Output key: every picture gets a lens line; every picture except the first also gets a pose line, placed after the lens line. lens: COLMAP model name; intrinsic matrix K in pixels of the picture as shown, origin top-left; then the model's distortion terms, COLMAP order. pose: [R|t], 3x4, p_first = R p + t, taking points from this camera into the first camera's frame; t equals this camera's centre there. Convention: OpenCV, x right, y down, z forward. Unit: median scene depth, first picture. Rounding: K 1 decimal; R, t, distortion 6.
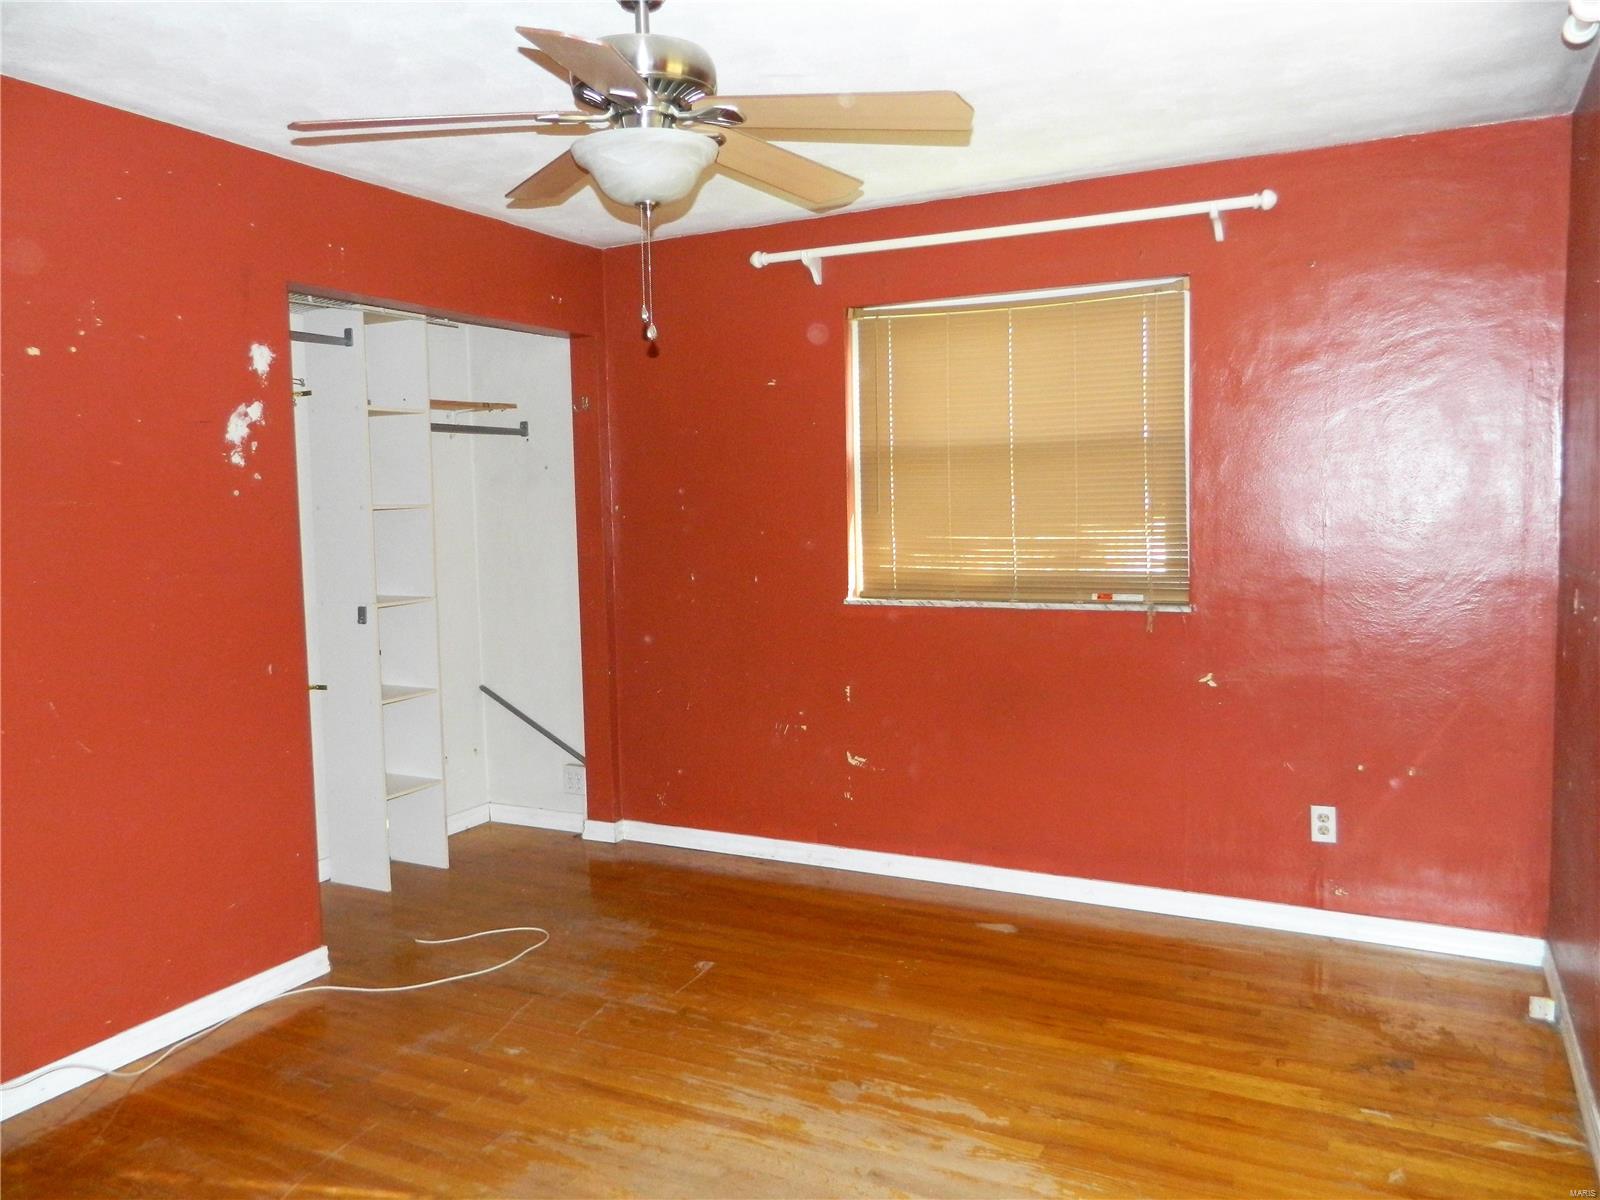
lens RADIAL K [[1201.7, 0, 808.8], [0, 1201.7, 597.0], [0, 0, 1]] dist [0.029083, -0.013537]
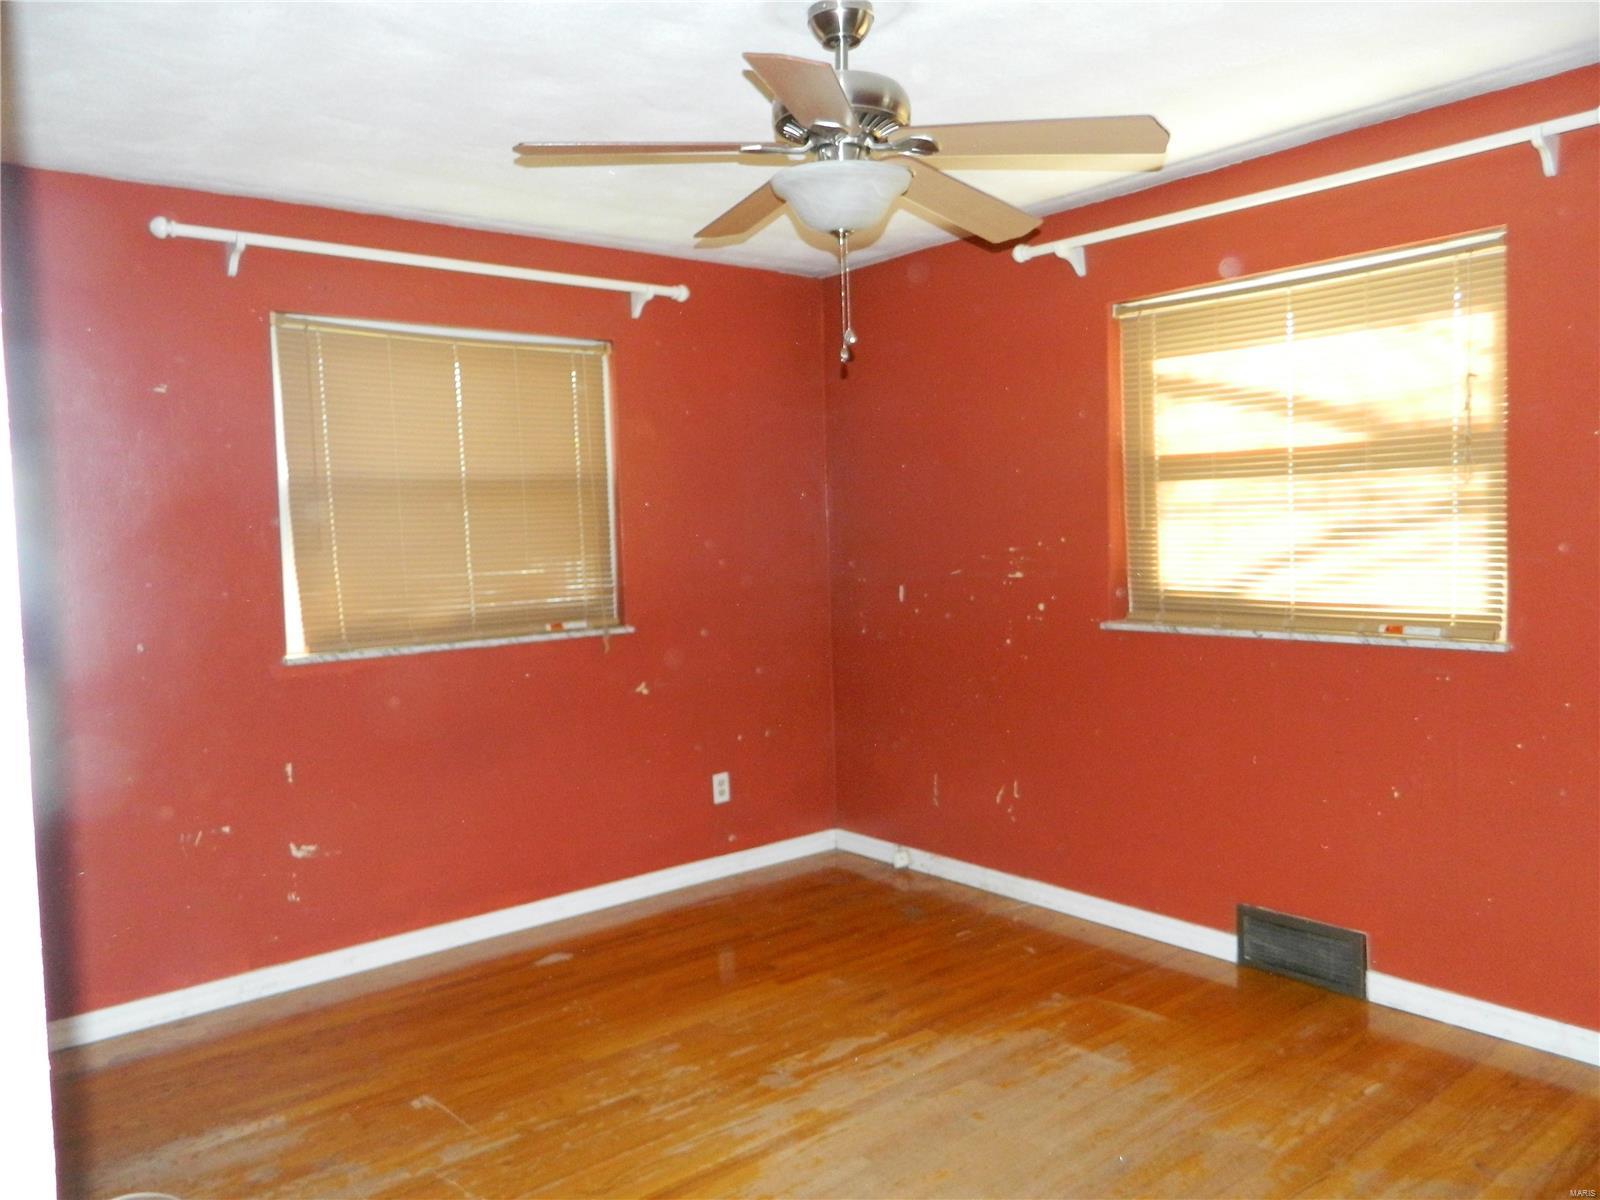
lens RADIAL K [[1201.7, 0, 800.6], [0, 1201.7, 598.1], [0, 0, 1]] dist [0.029083, -0.013537]
pose [[0.398994, -0.048602, 0.915665, -0.691431], [0.098067, 0.995129, 0.010088, -0.015519], [-0.911694, 0.085772, 0.401817, 0.396448]]
